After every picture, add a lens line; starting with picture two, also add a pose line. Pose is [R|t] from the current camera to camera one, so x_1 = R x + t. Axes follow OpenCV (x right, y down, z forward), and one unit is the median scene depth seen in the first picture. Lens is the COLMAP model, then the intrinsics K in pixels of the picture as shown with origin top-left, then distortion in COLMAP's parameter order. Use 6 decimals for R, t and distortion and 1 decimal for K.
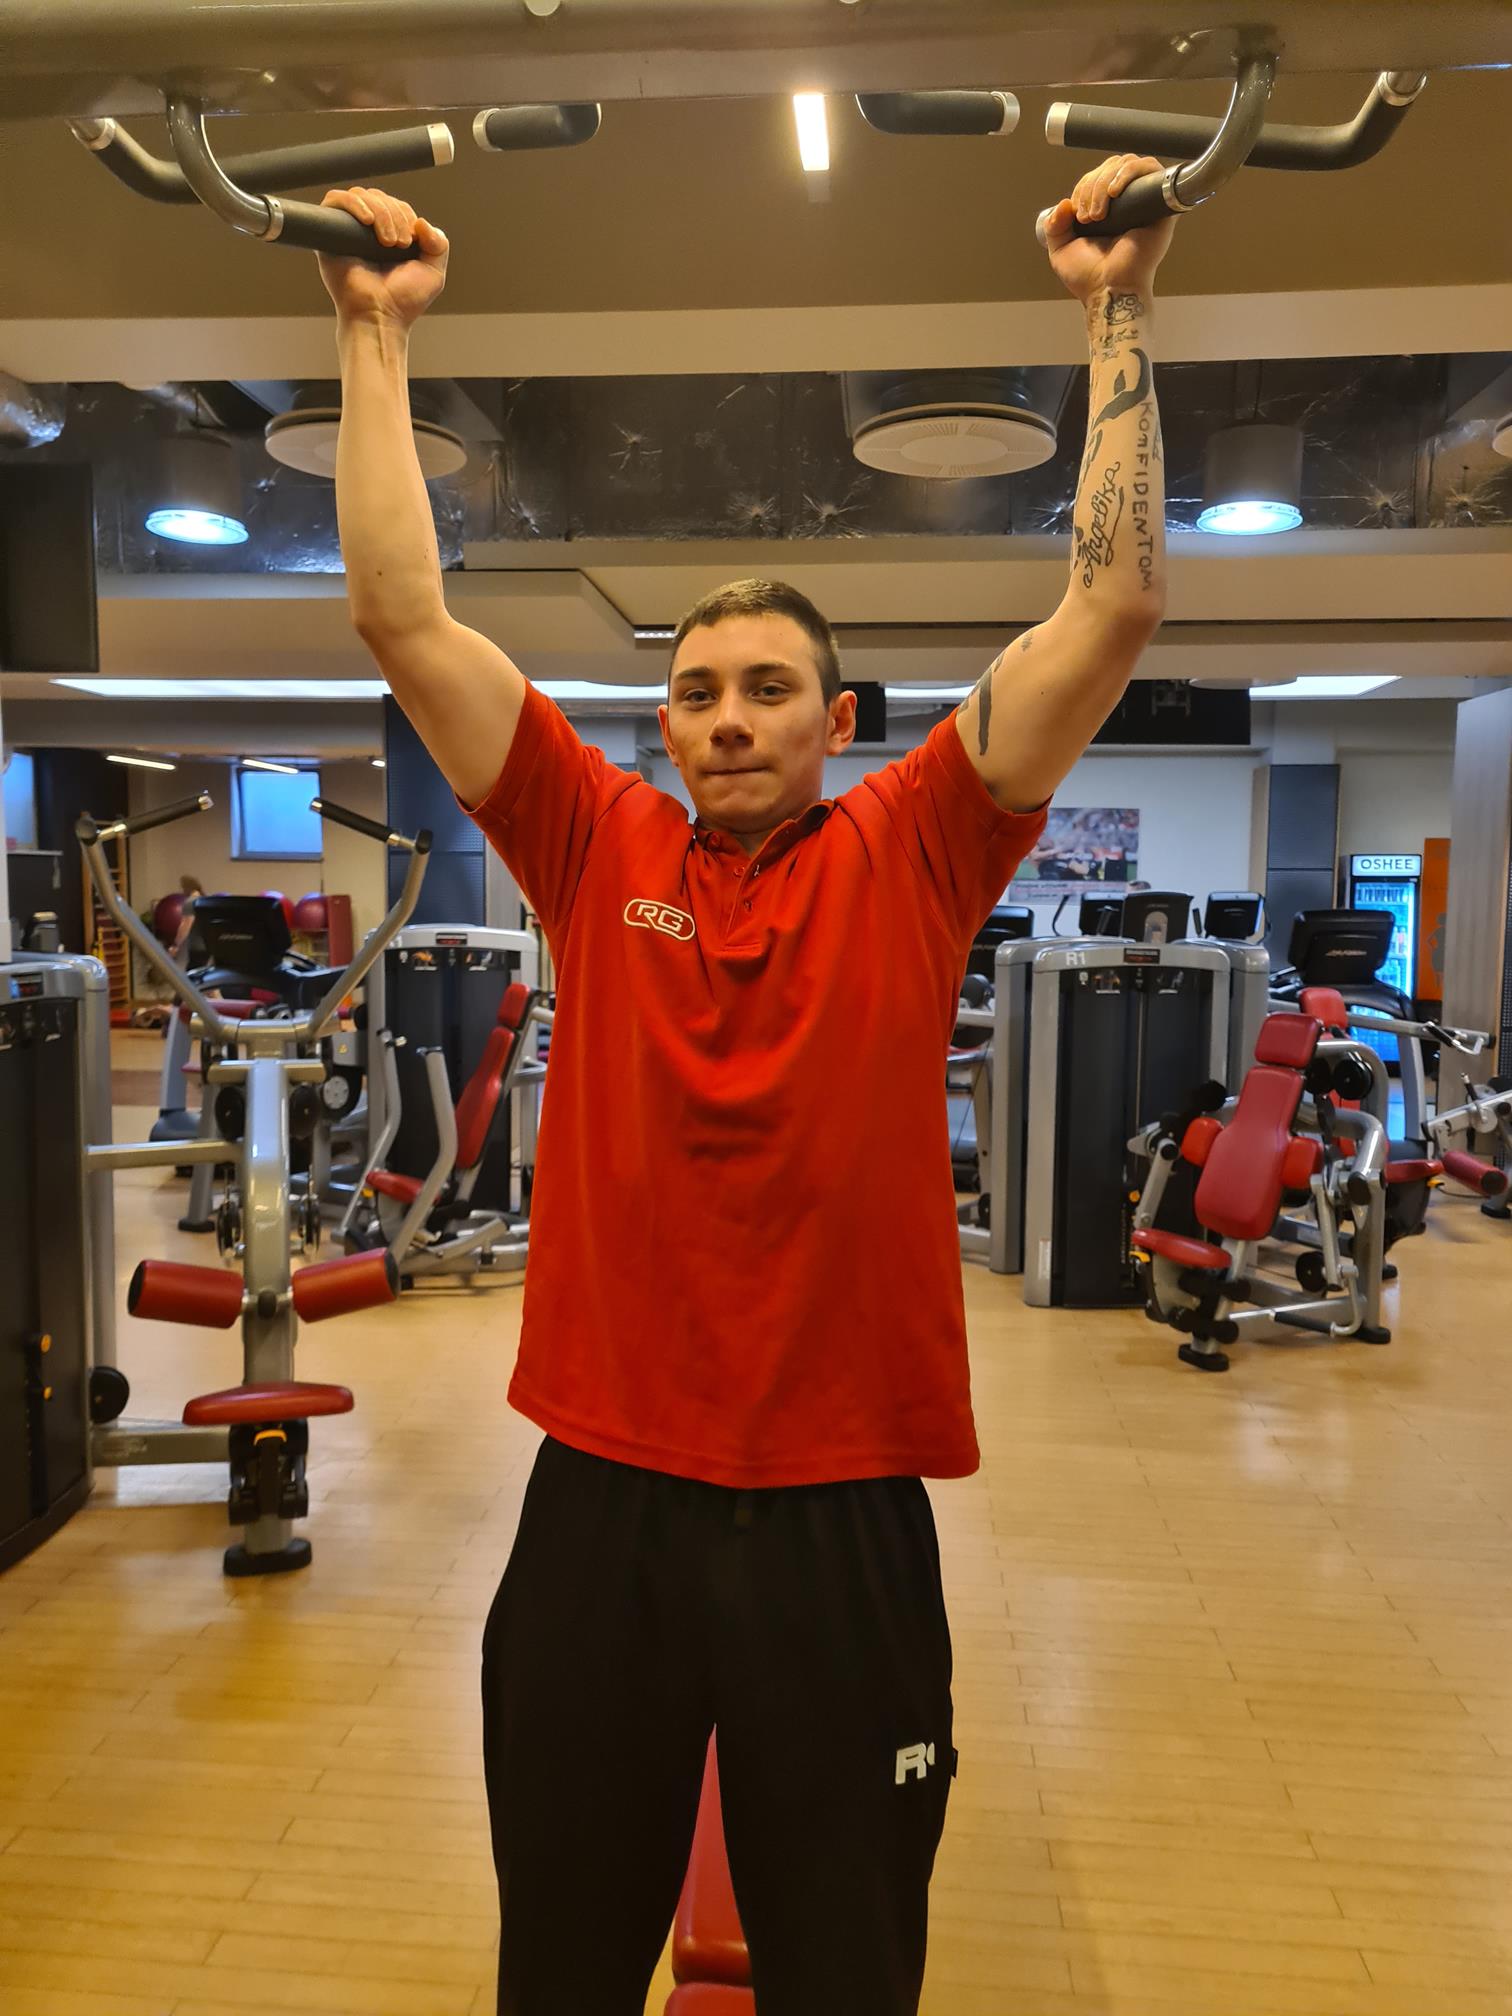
lens RADIAL K [[1476.7, 0, 784.2], [0, 1476.7, 1001.8], [0, 0, 1]] dist [0.053111, -0.036027]
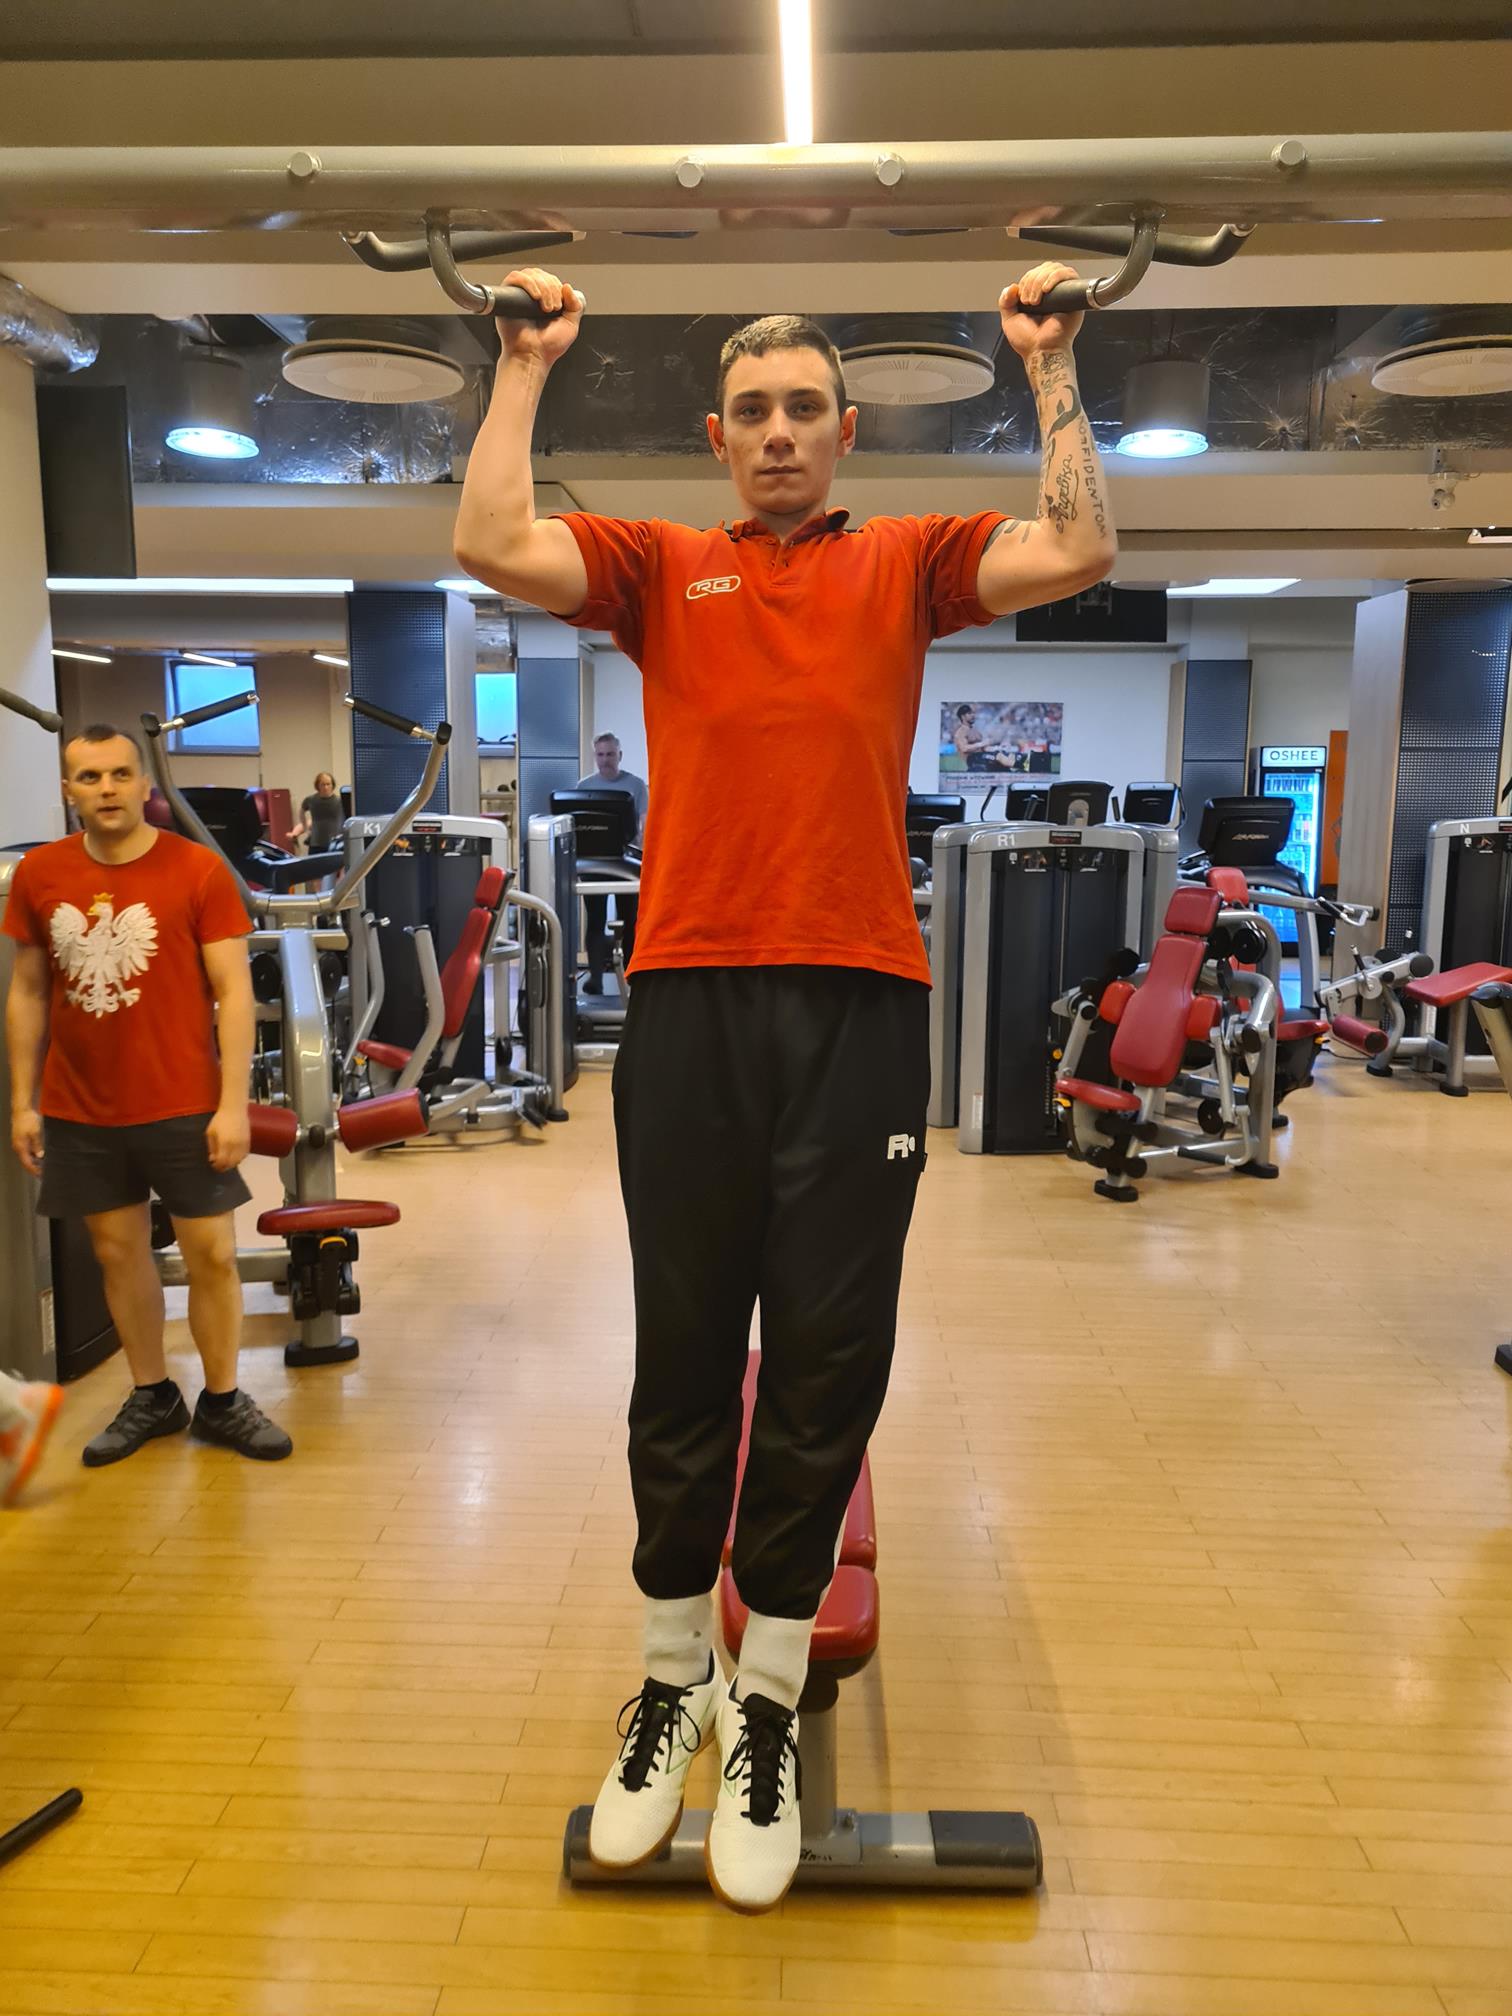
lens RADIAL K [[1615.5, 0, 747.5], [0, 1615.5, 1019.0], [0, 0, 1]] dist [0.055547, -0.046819]
pose [[0.998942, -0.009379, 0.045024, -0.054870], [0.006484, 0.997927, 0.064035, 0.026546], [-0.045532, -0.063675, 0.996931, -0.216906]]
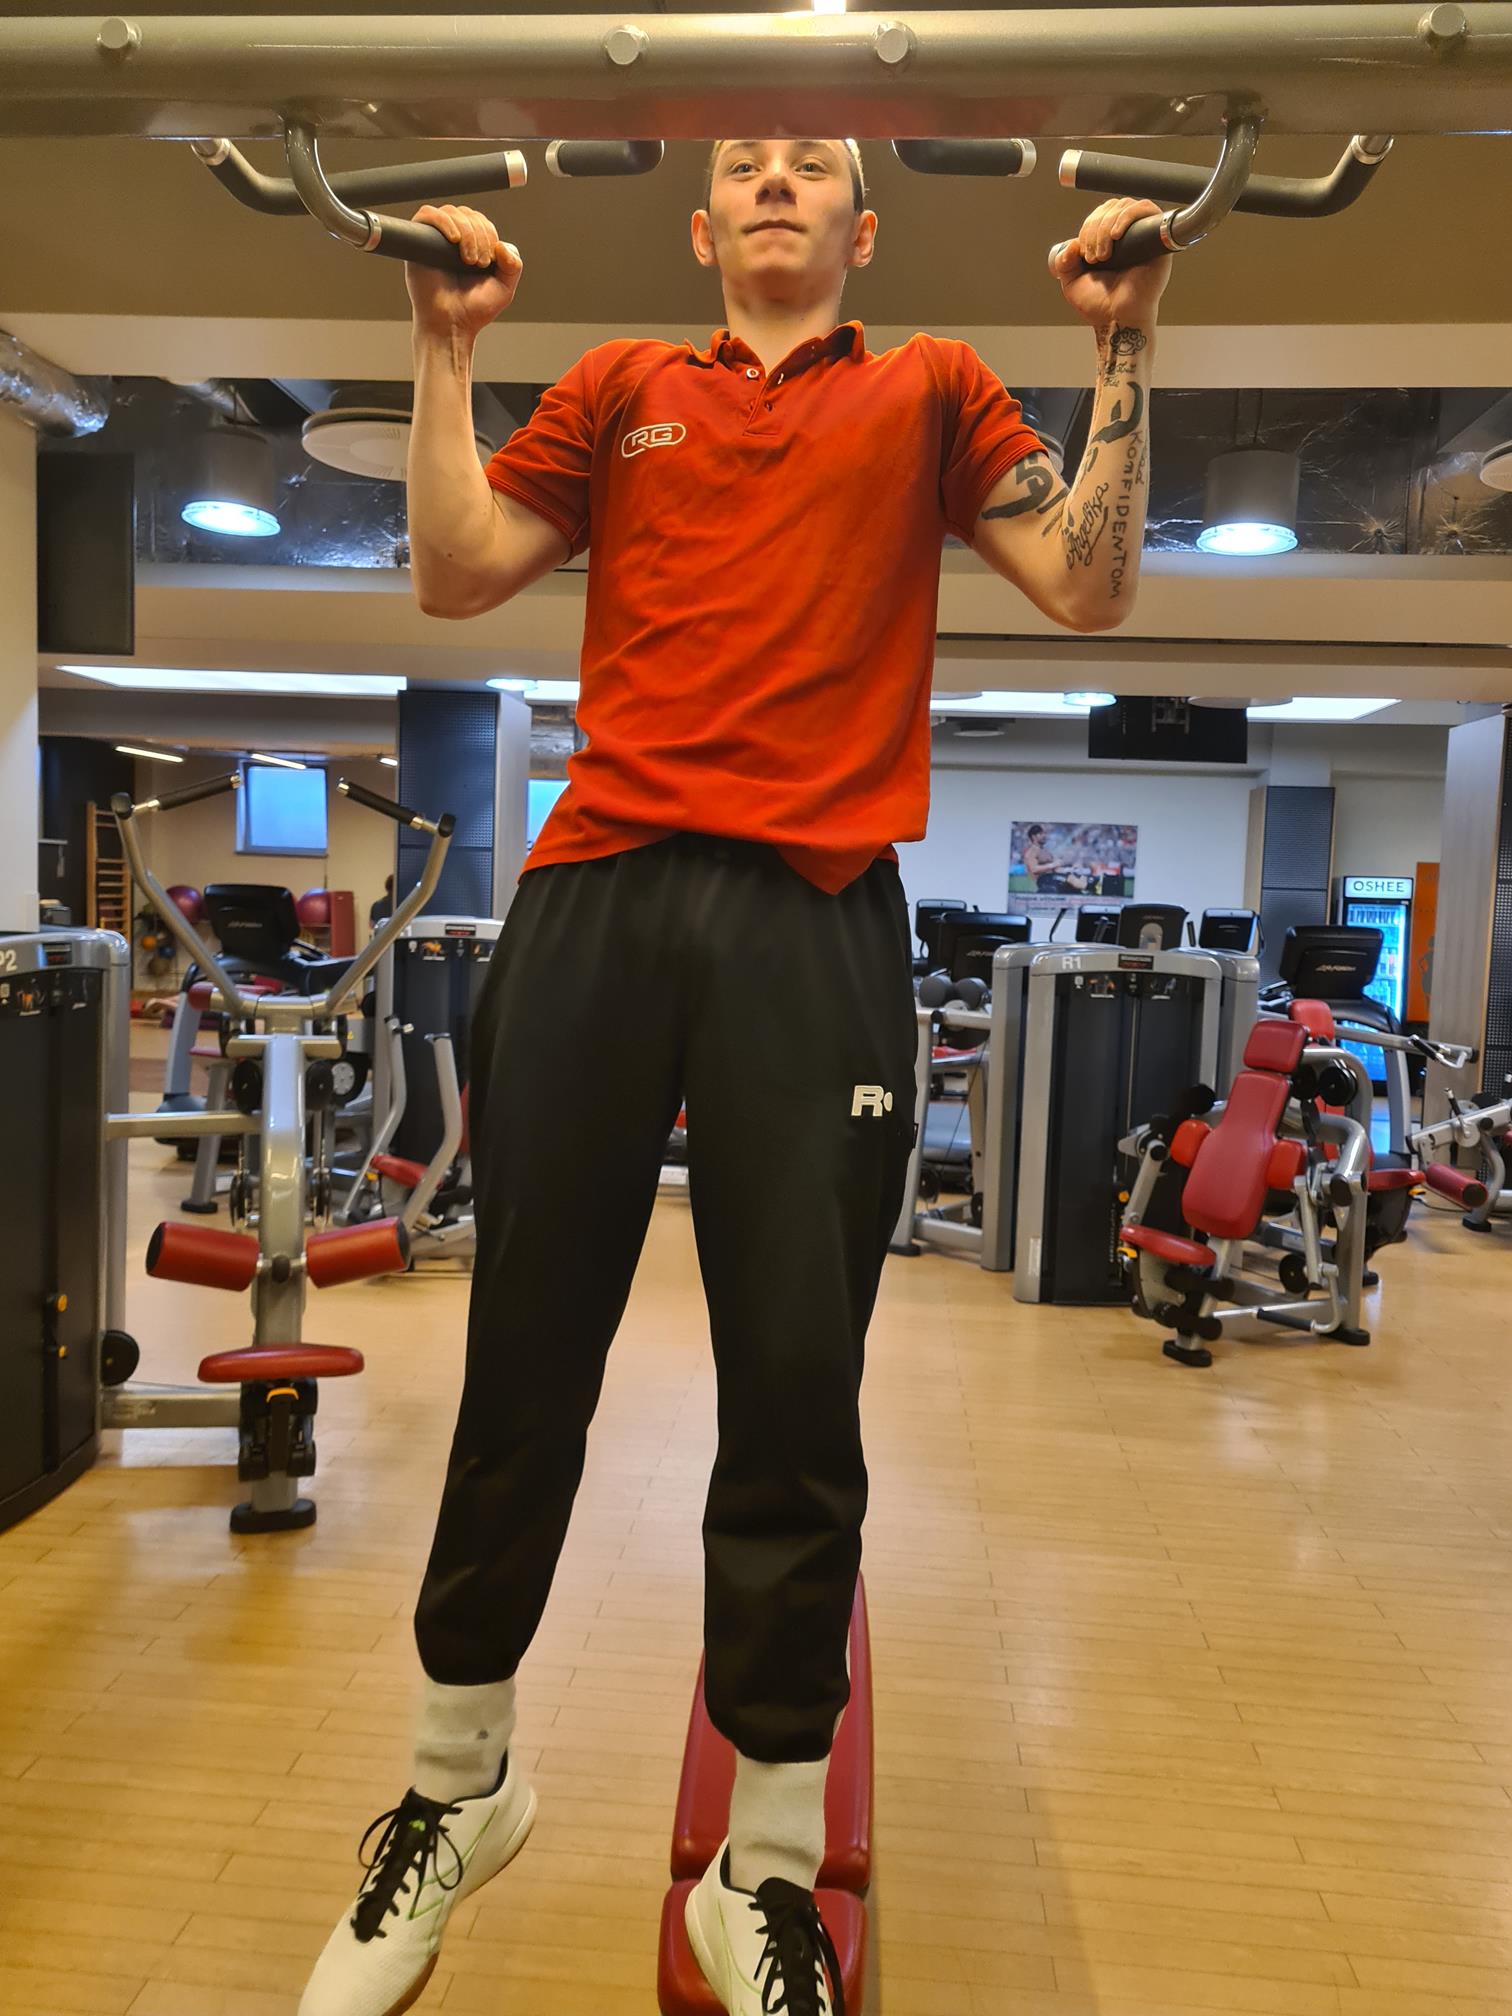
lens RADIAL K [[1506.5, 0, 790.3], [0, 1506.5, 1001.7], [0, 0, 1]] dist [0.055686, -0.044143]
pose [[0.999616, 0.026003, 0.009570, -0.007734], [-0.025829, 0.999507, -0.017824, 0.022559], [-0.010029, 0.017570, 0.999795, -0.046220]]
